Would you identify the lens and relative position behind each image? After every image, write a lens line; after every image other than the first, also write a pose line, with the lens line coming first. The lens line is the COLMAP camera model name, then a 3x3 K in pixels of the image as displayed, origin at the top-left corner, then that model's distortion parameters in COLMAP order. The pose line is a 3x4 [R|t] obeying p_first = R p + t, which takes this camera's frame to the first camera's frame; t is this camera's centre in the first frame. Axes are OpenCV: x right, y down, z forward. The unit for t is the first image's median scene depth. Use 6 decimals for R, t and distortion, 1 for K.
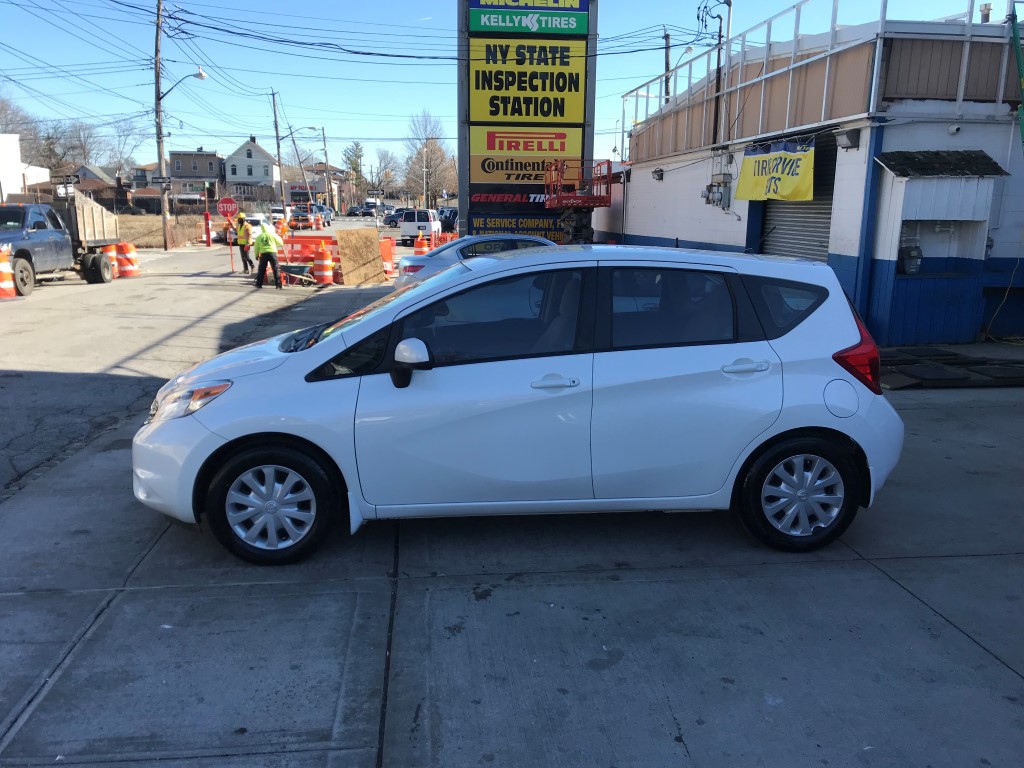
lens RADIAL K [[836.4, 0, 512.0], [0, 836.4, 384.0], [0, 0, 1]] dist [0.038336, -0.006983]
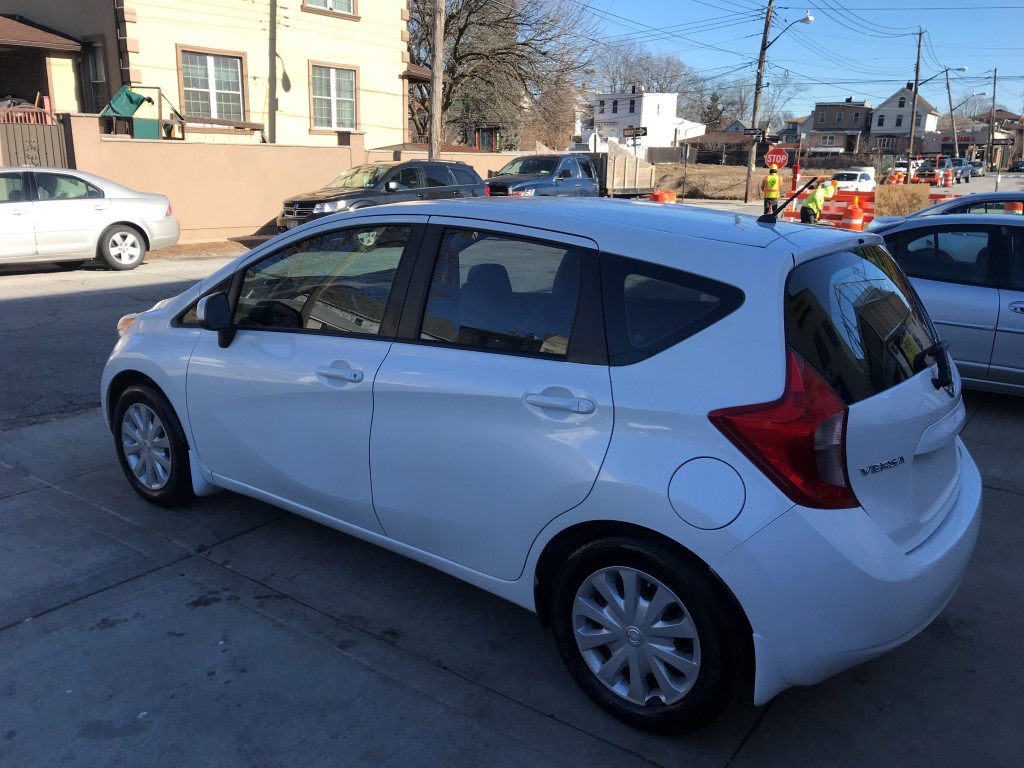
lens RADIAL K [[849.9, 0, 512.0], [0, 849.9, 384.0], [0, 0, 1]] dist [0.005734, 0.003802]
pose [[0.740644, 0.180385, -0.647231, 0.122042], [-0.148507, 0.983413, 0.104139, -0.017353], [0.655280, 0.018988, 0.755147, 0.094119]]
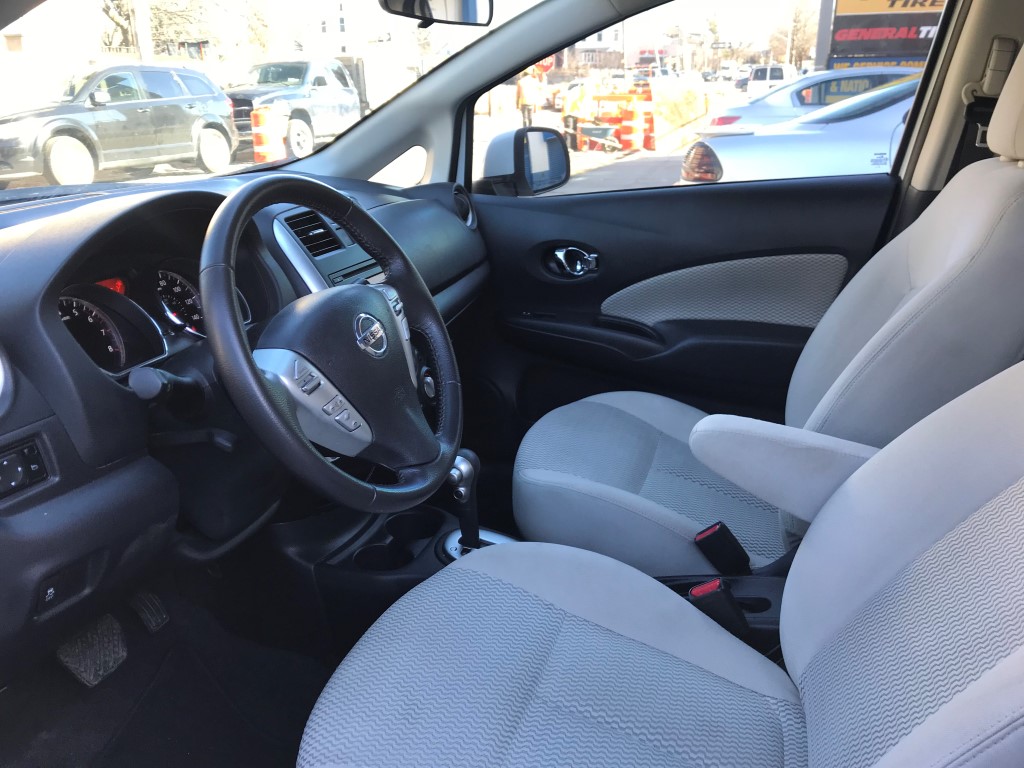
lens RADIAL K [[838.6, 0, 512.0], [0, 838.6, 384.0], [0, 0, 1]] dist [0.008785, 0.011555]
pose [[0.918860, 0.105895, -0.380108, 0.007240], [-0.050986, 0.987103, 0.151749, -0.011191], [0.391275, -0.120056, 0.912409, 0.169078]]
